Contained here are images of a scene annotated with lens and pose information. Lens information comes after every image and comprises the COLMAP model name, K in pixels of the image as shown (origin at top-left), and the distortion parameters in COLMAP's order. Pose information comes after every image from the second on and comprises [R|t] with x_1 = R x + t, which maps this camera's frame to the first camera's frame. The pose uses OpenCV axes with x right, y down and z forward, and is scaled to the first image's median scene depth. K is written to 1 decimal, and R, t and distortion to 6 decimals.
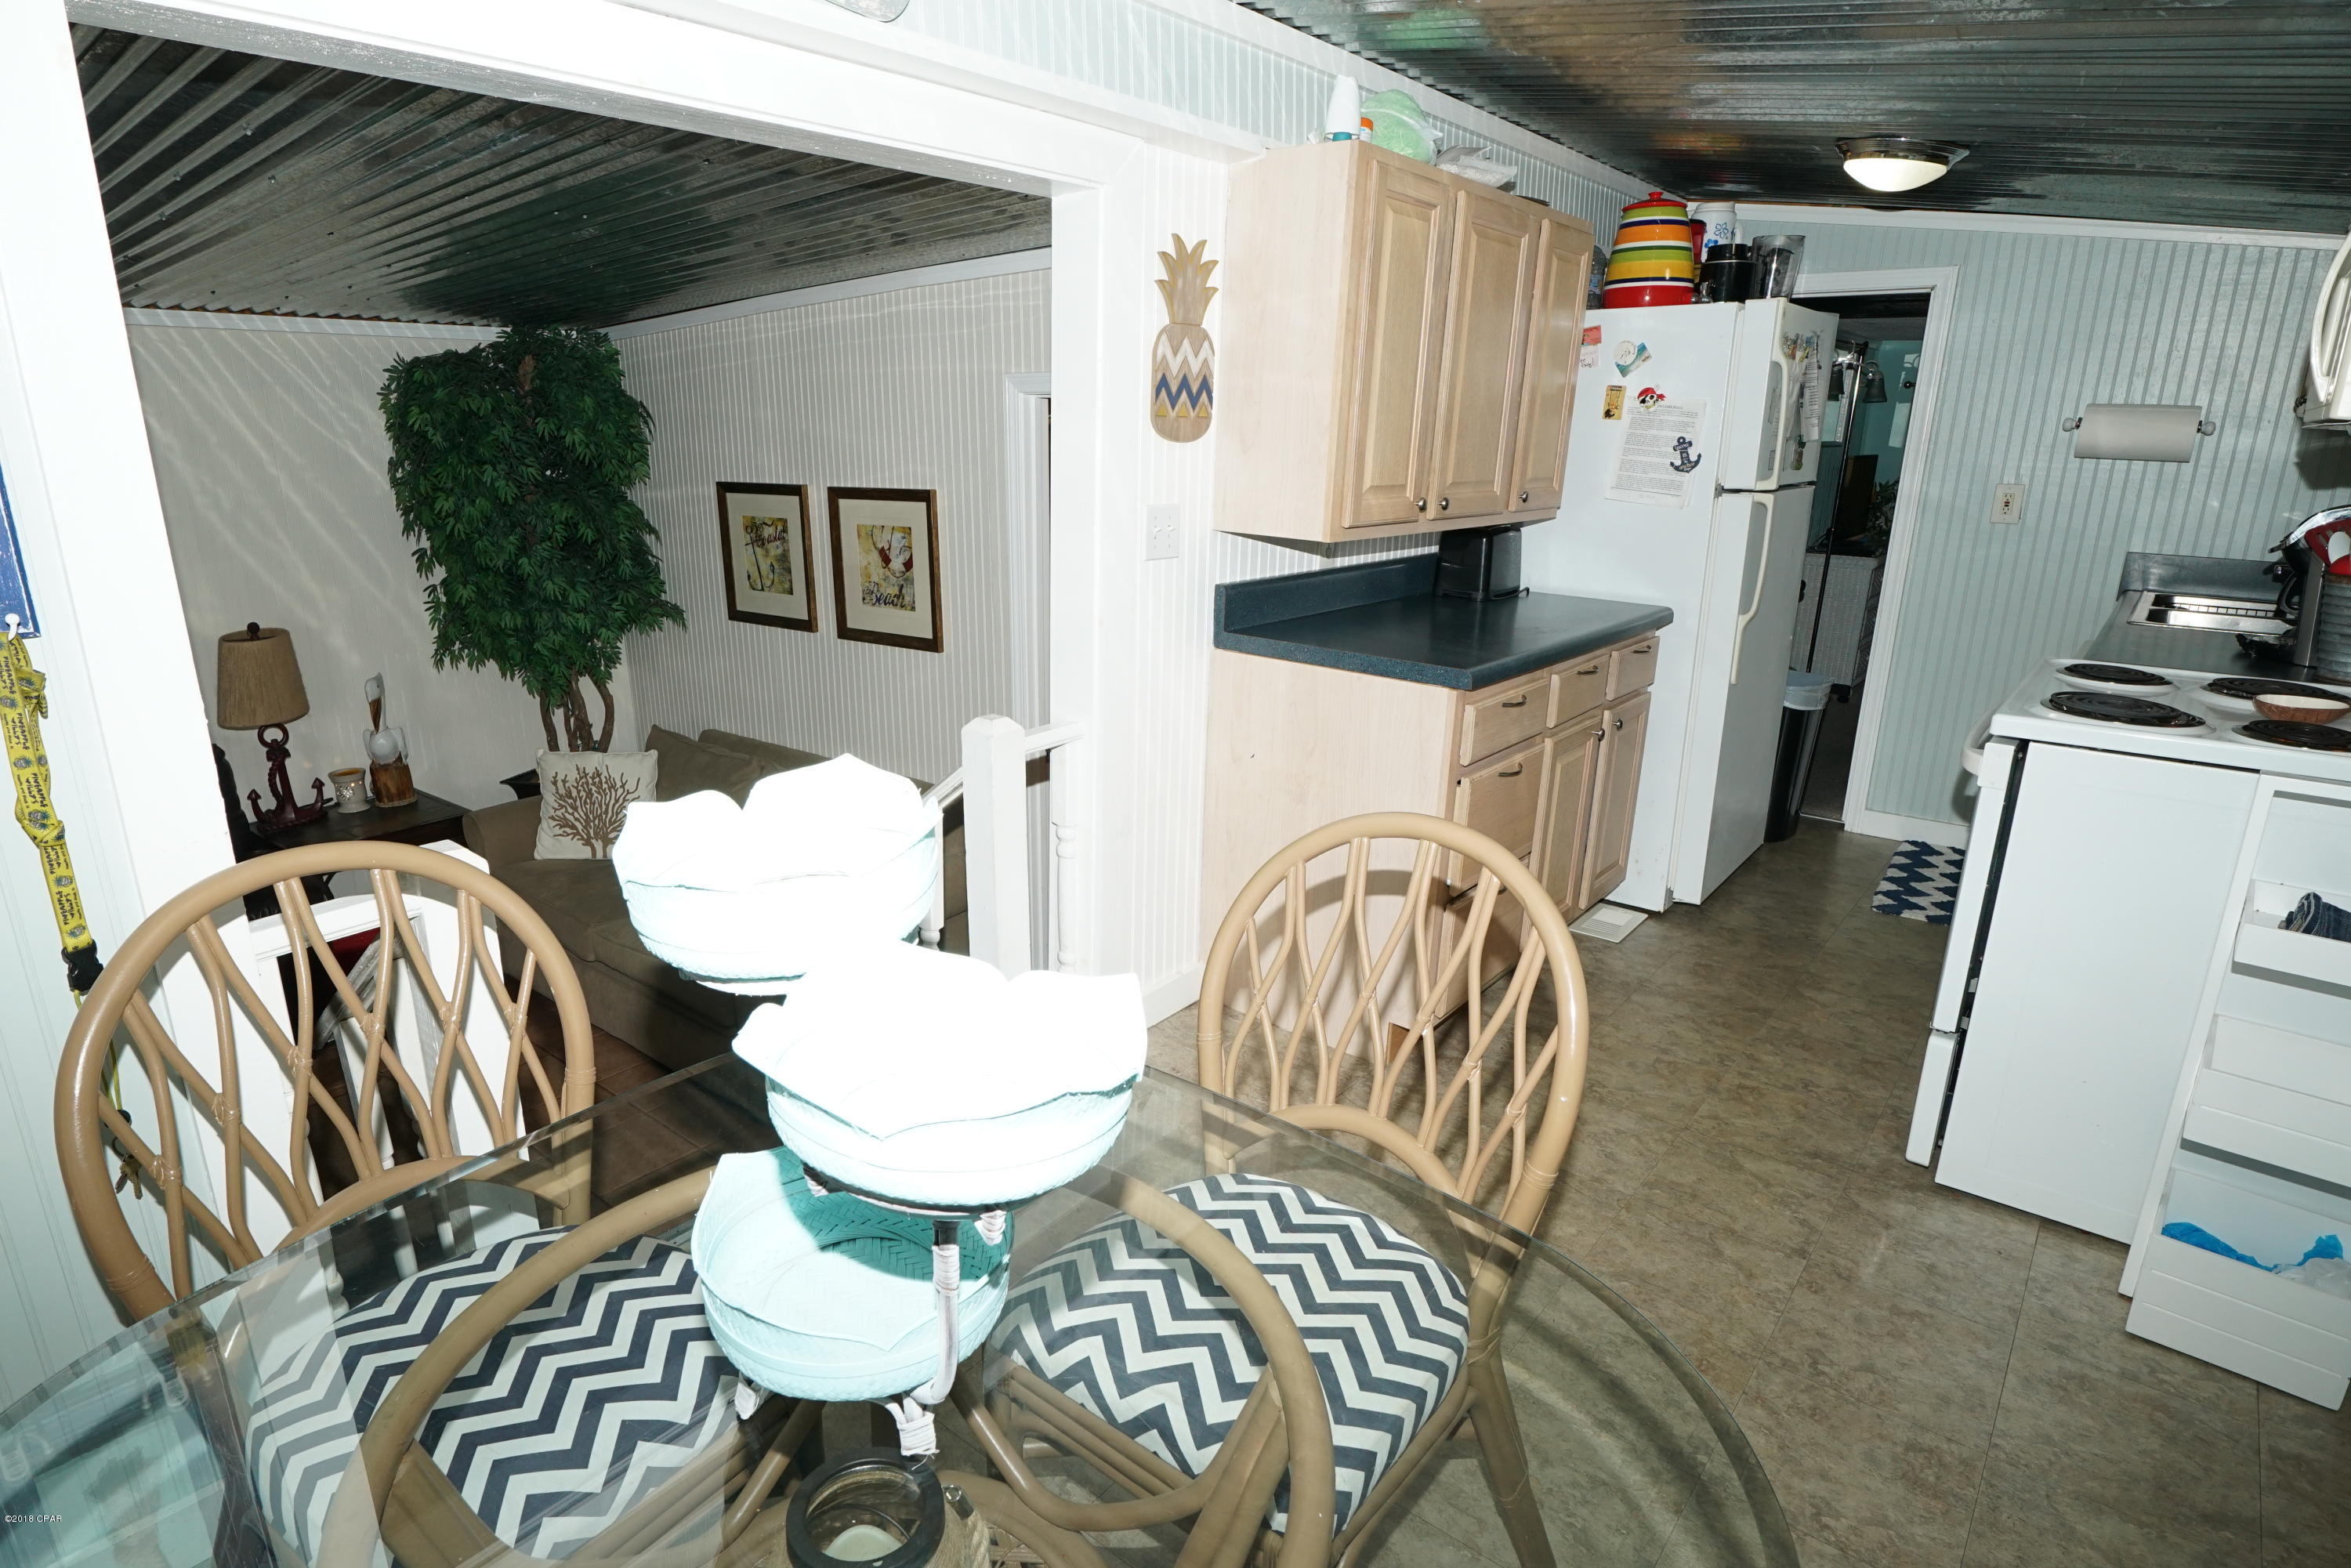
lens RADIAL K [[1247.8, 0, 1141.7], [0, 1247.8, 796.2], [0, 0, 1]] dist [-0.022161, -0.000075]
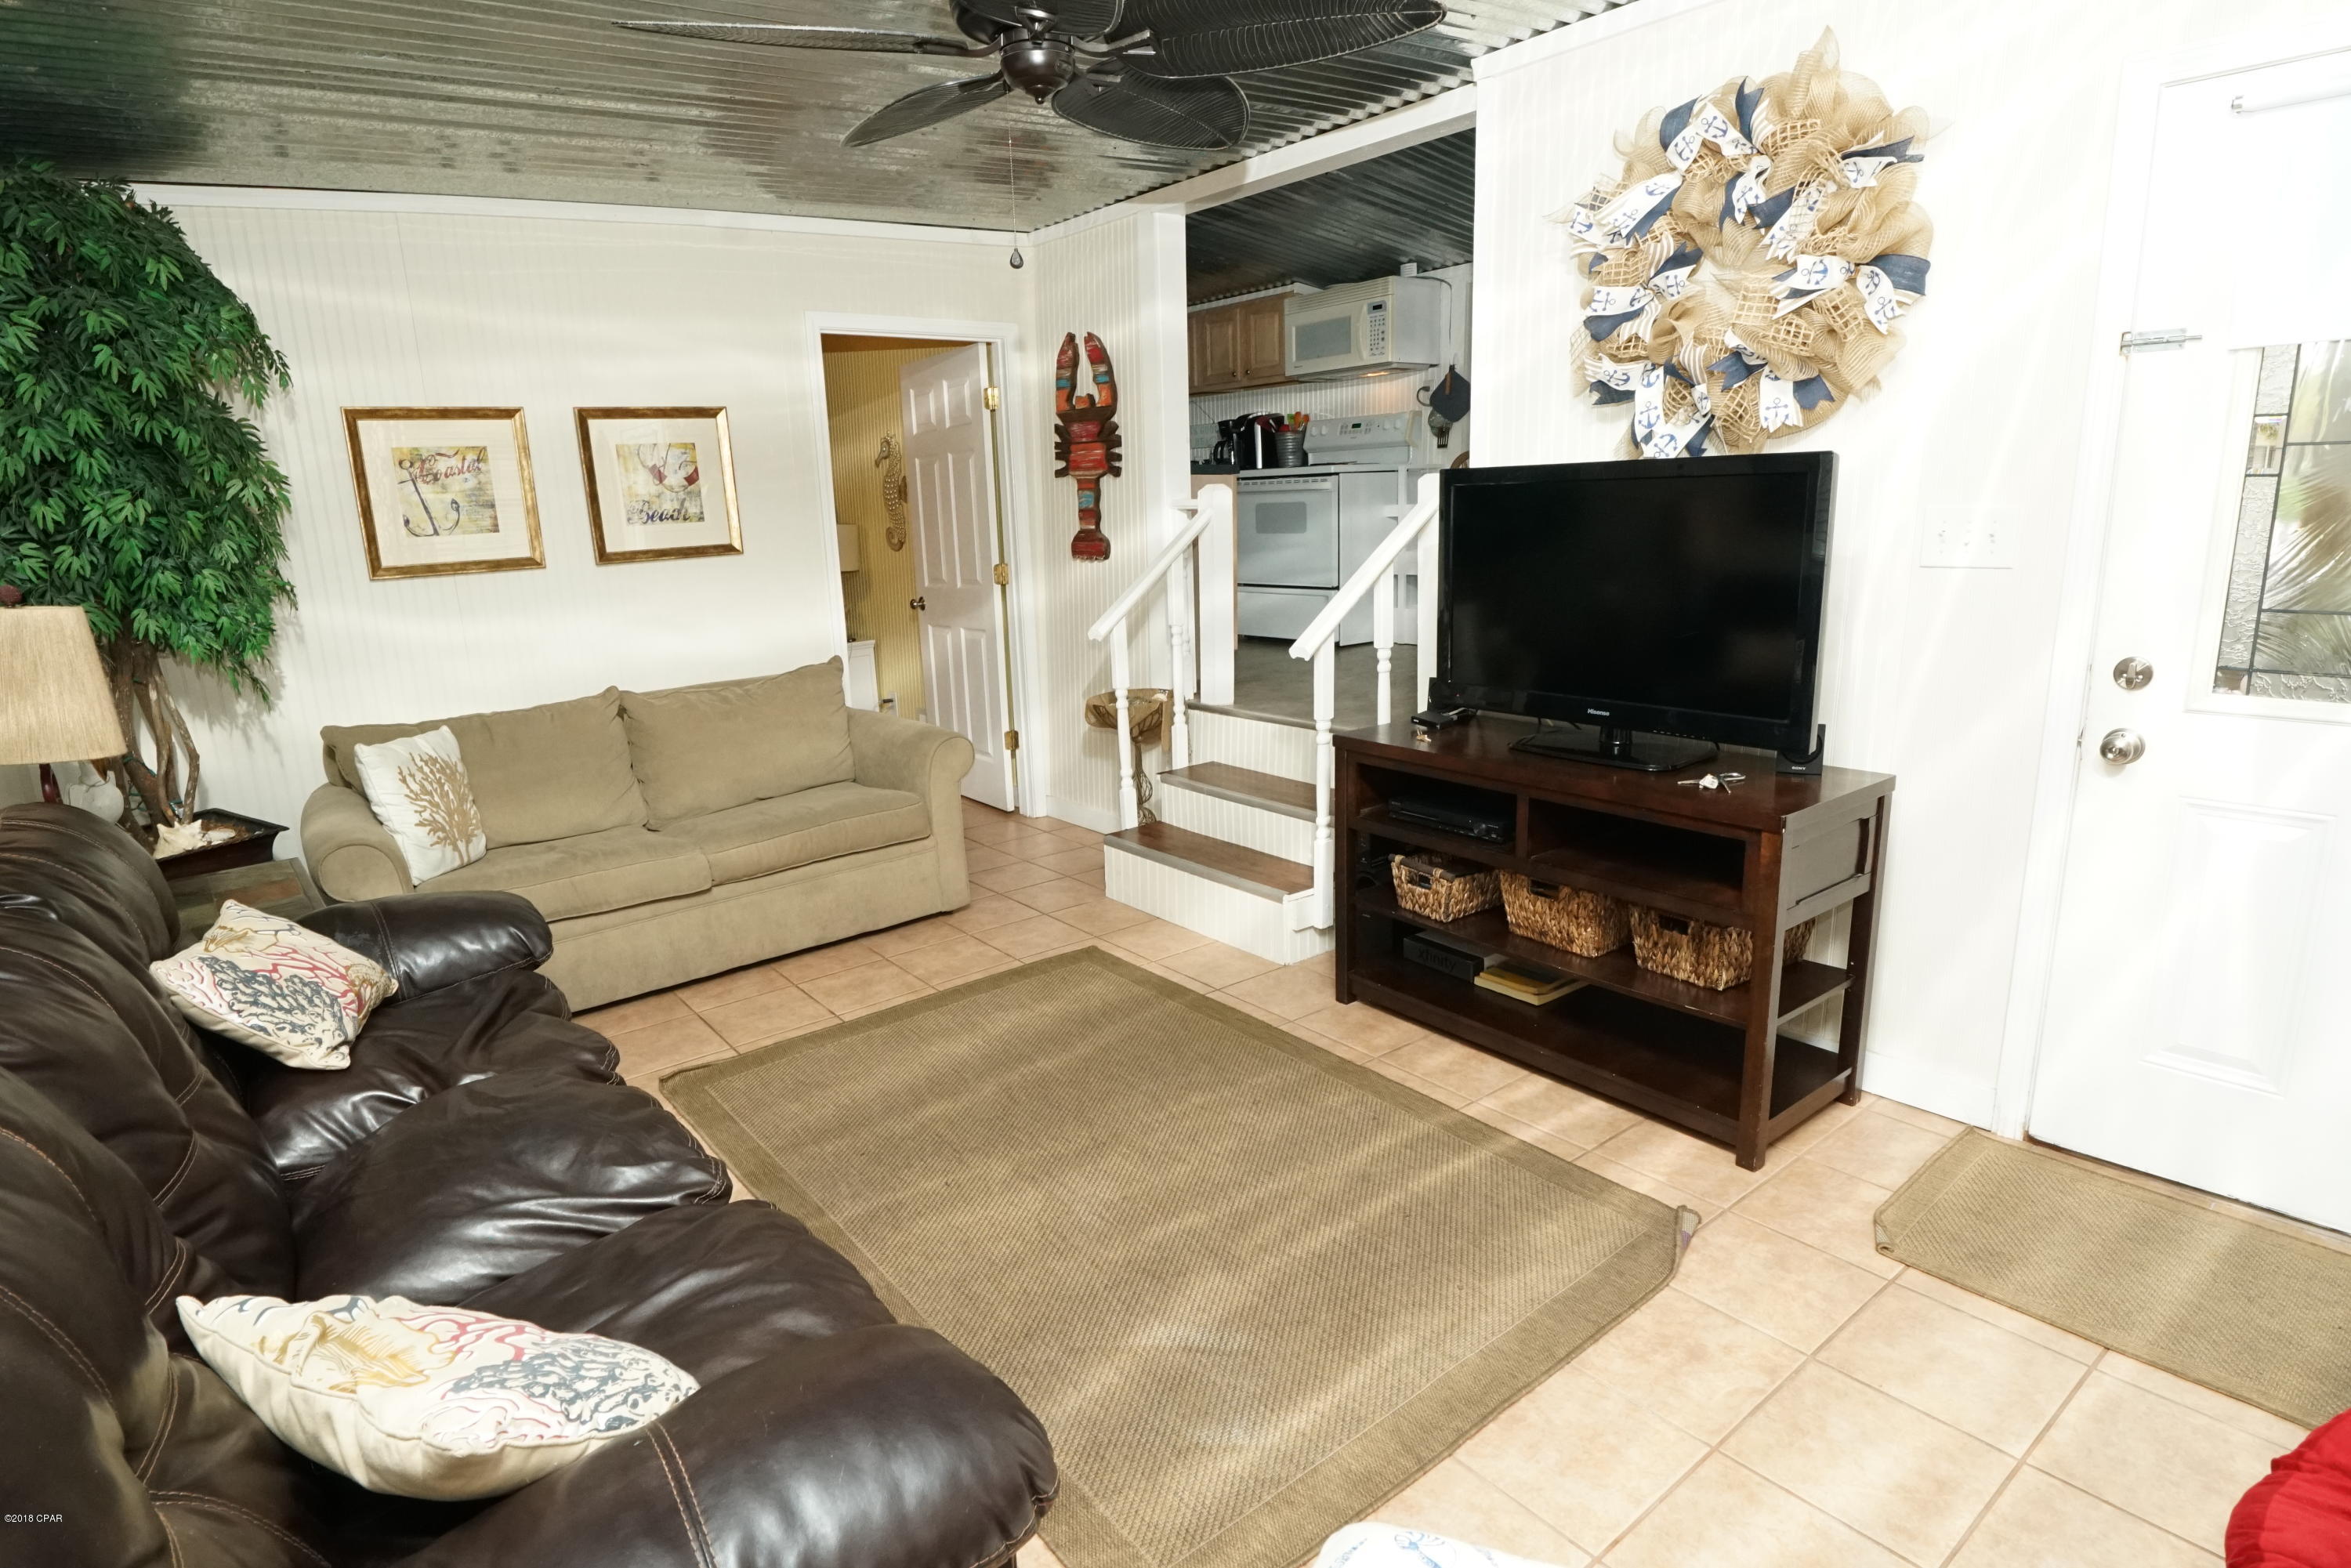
lens RADIAL K [[1247.8, 0, 1172.2], [0, 1247.8, 780.3], [0, 0, 1]] dist [-0.022161, -0.000075]
pose [[0.215053, -0.242512, 0.946013, -1.073463], [0.309129, 0.935773, 0.169615, 0.003290], [-0.926386, 0.255963, 0.276208, 0.356981]]
